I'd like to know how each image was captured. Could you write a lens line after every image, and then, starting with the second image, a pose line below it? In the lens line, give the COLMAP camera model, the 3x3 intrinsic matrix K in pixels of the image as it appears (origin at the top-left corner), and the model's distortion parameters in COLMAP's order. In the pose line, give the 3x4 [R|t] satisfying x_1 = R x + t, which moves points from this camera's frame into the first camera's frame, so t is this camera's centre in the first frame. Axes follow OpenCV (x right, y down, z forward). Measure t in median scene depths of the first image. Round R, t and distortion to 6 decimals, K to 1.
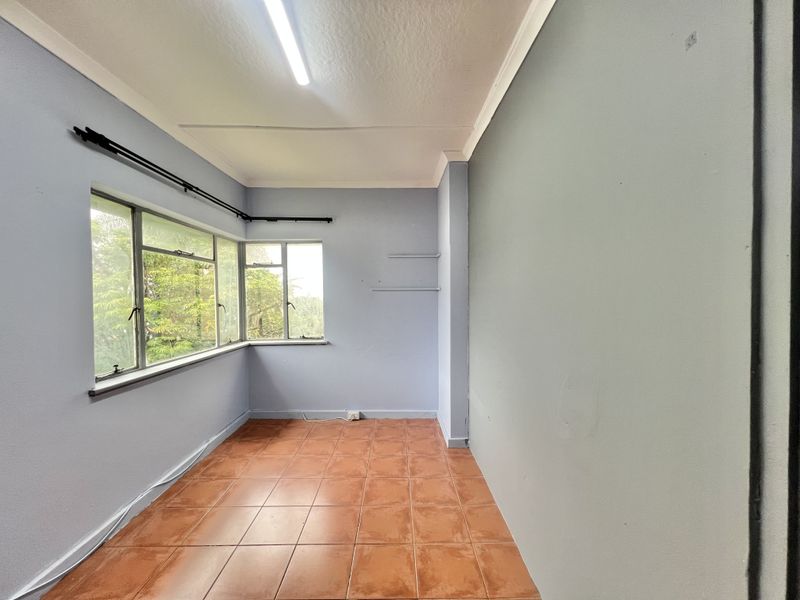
lens RADIAL K [[321.3, 0, 398.3], [0, 321.3, 297.9], [0, 0, 1]] dist [-0.003631, 0.000131]
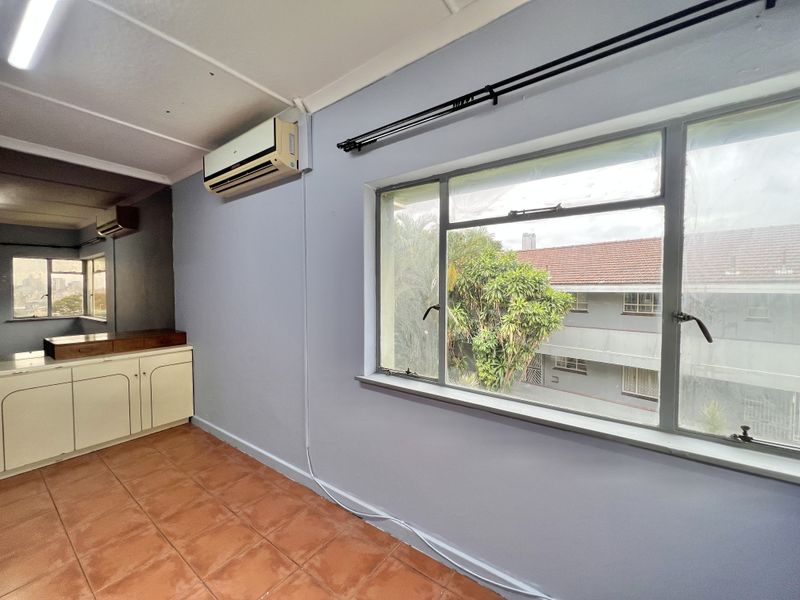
lens RADIAL K [[321.3, 0, 396.4], [0, 321.3, 297.5], [0, 0, 1]] dist [-0.003631, 0.000131]
pose [[-0.600803, 0.035739, -0.798598, -0.370124], [-0.003249, 0.998883, 0.047147, -0.083322], [0.799390, 0.030921, -0.600016, 4.307990]]
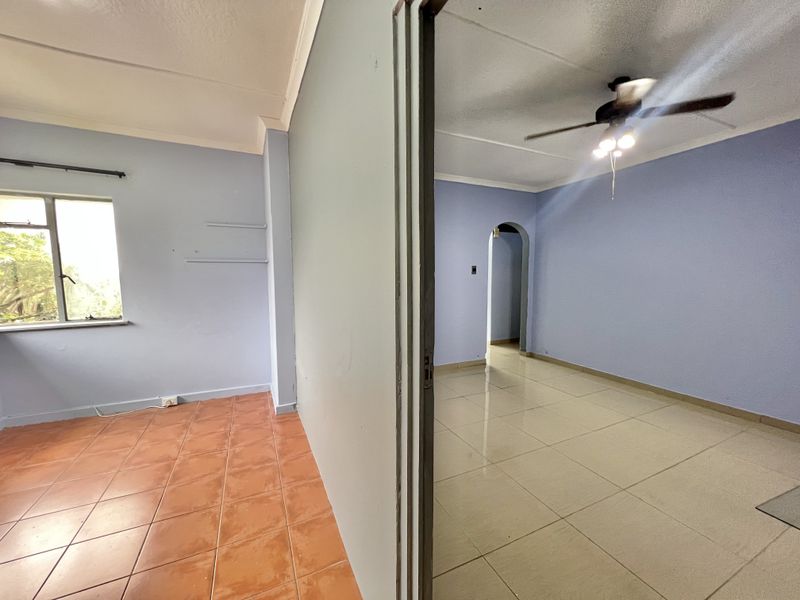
lens RADIAL K [[321.3, 0, 401.7], [0, 321.3, 299.4], [0, 0, 1]] dist [-0.003631, 0.000131]
pose [[0.905679, -0.030371, 0.422875, 0.089504], [0.000093, 0.997445, 0.071438, 0.020516], [-0.423965, -0.064661, 0.903368, -0.075935]]
